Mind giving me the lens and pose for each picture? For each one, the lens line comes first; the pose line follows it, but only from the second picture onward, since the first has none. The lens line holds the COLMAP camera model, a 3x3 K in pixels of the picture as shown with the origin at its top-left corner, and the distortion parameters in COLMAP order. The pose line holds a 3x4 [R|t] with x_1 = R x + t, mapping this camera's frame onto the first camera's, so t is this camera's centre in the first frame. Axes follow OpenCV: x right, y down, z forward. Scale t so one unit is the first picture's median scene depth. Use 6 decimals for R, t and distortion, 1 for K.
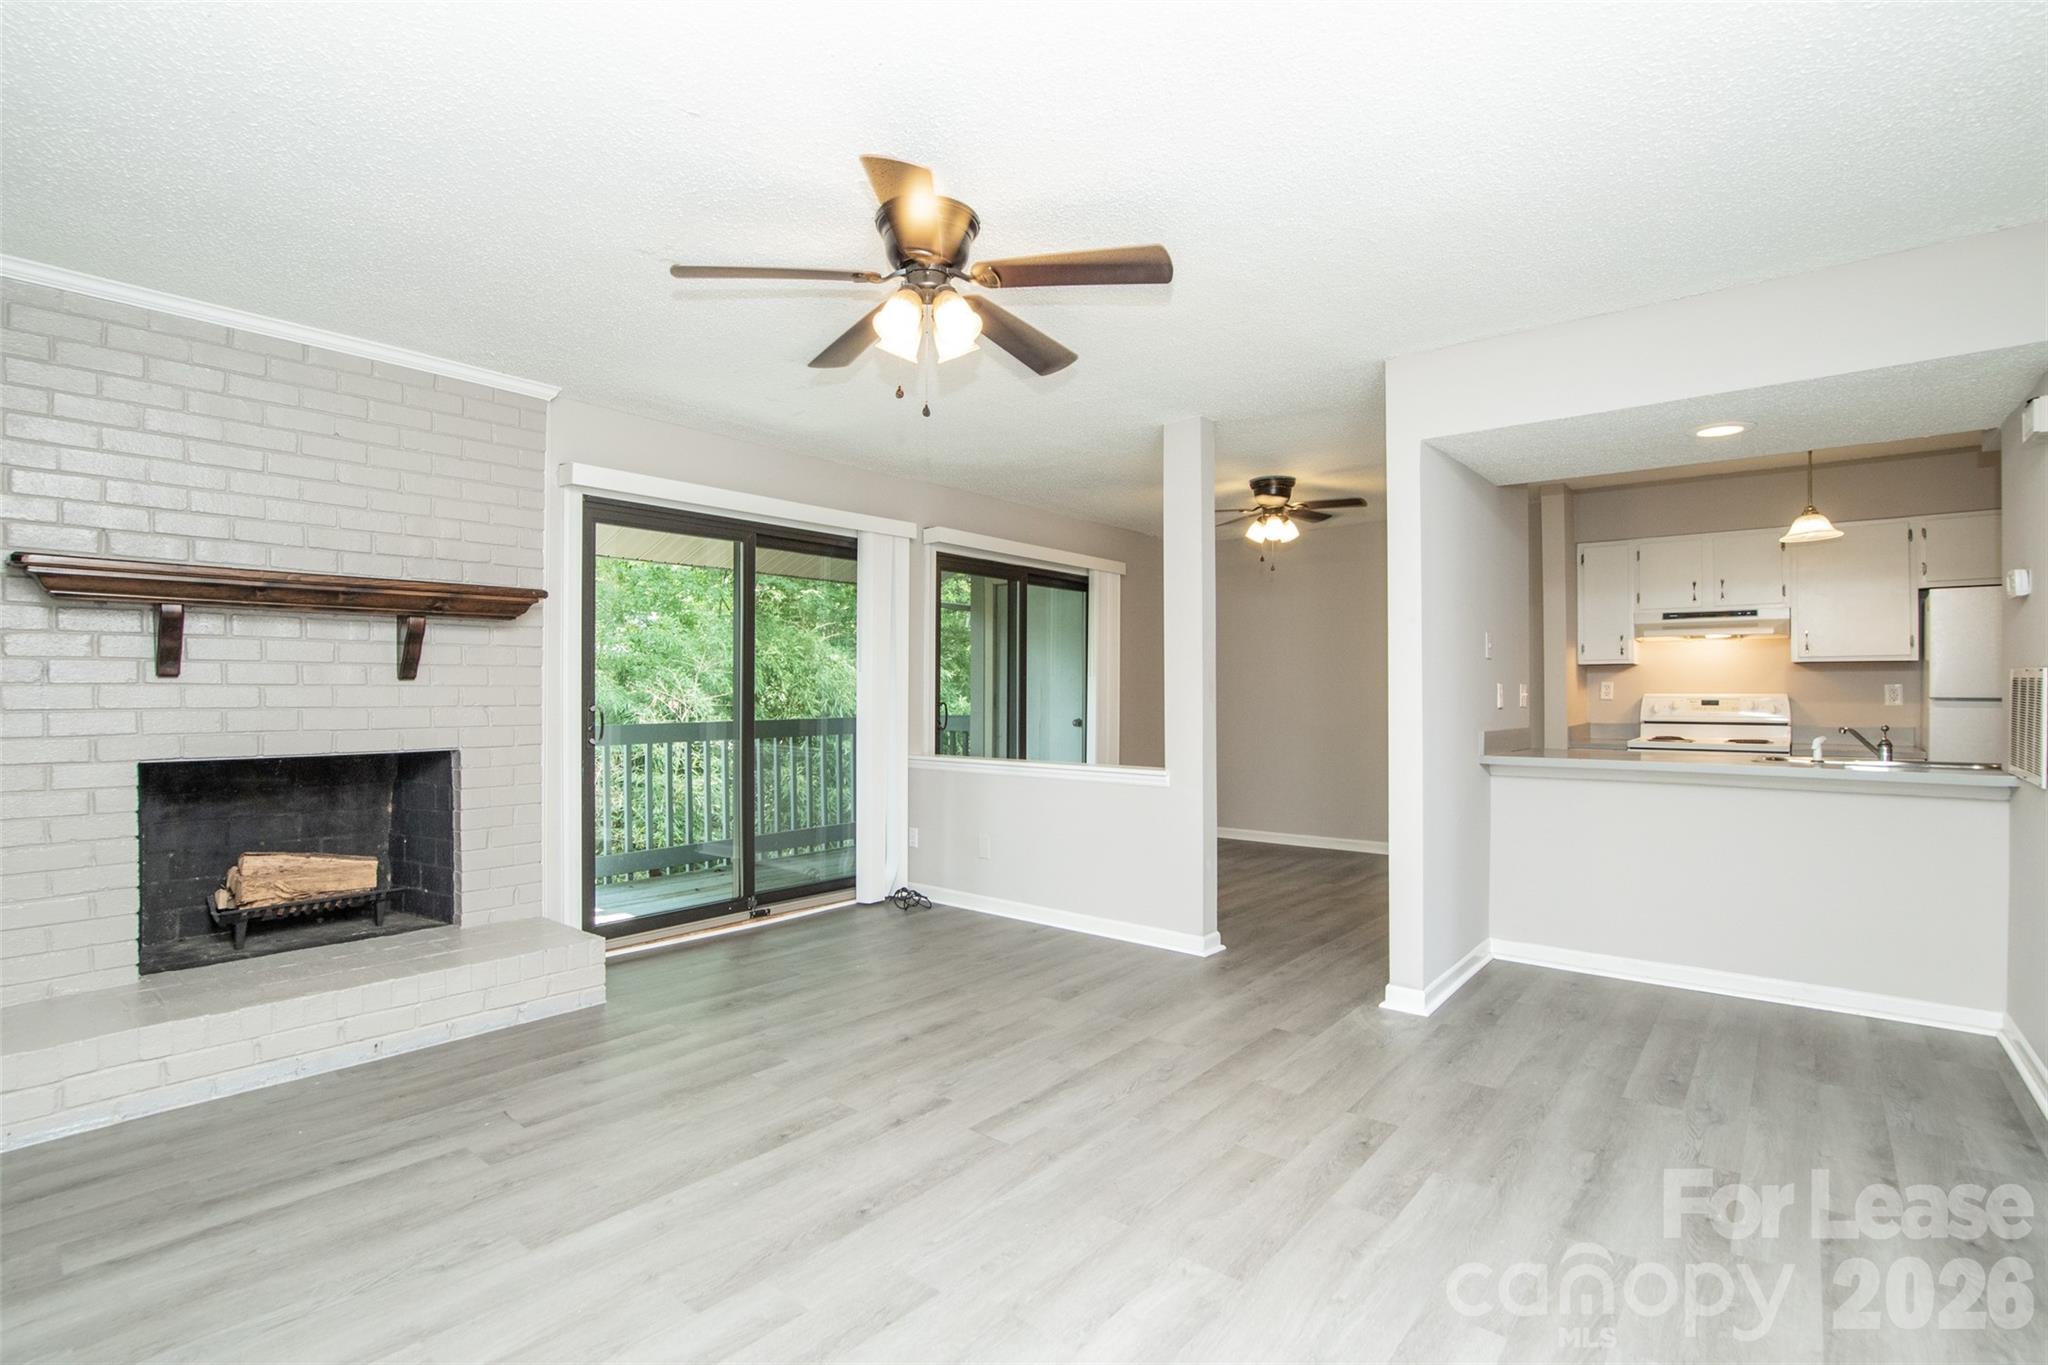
lens RADIAL K [[953.6, 0, 1013.0], [0, 953.6, 691.3], [0, 0, 1]] dist [-0.042222, 0.007568]
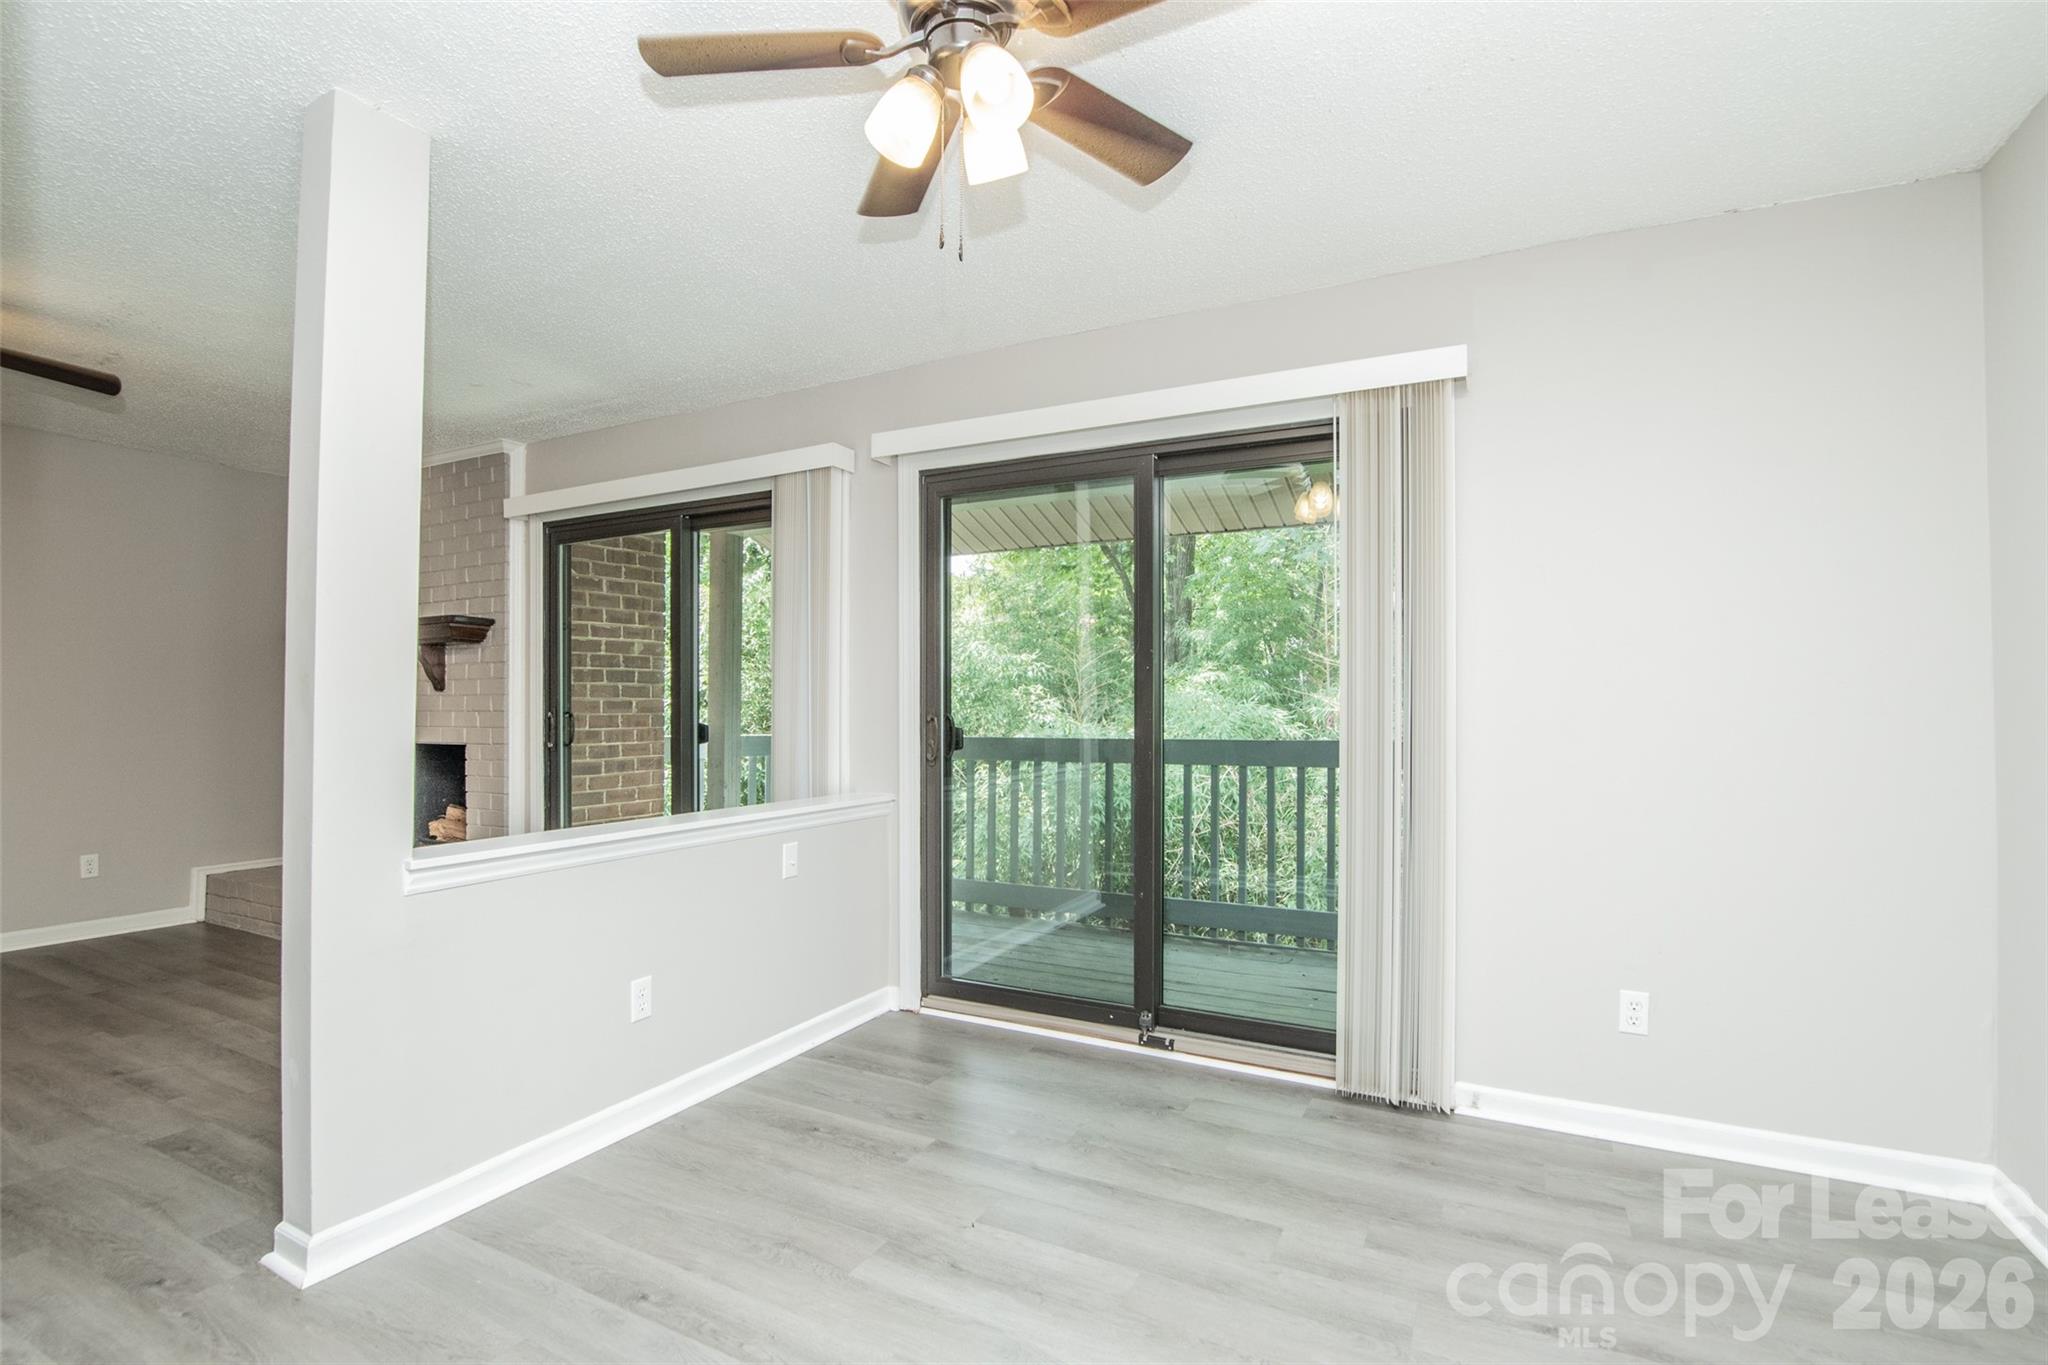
lens RADIAL K [[943.9, 0, 1067.9], [0, 943.9, 712.2], [0, 0, 1]] dist [-0.057182, 0.009069]
pose [[0.253820, 0.011496, -0.967183, 0.991787], [-0.000730, 0.999931, 0.011693, 0.002309], [0.967251, -0.002262, 0.253811, 1.734920]]
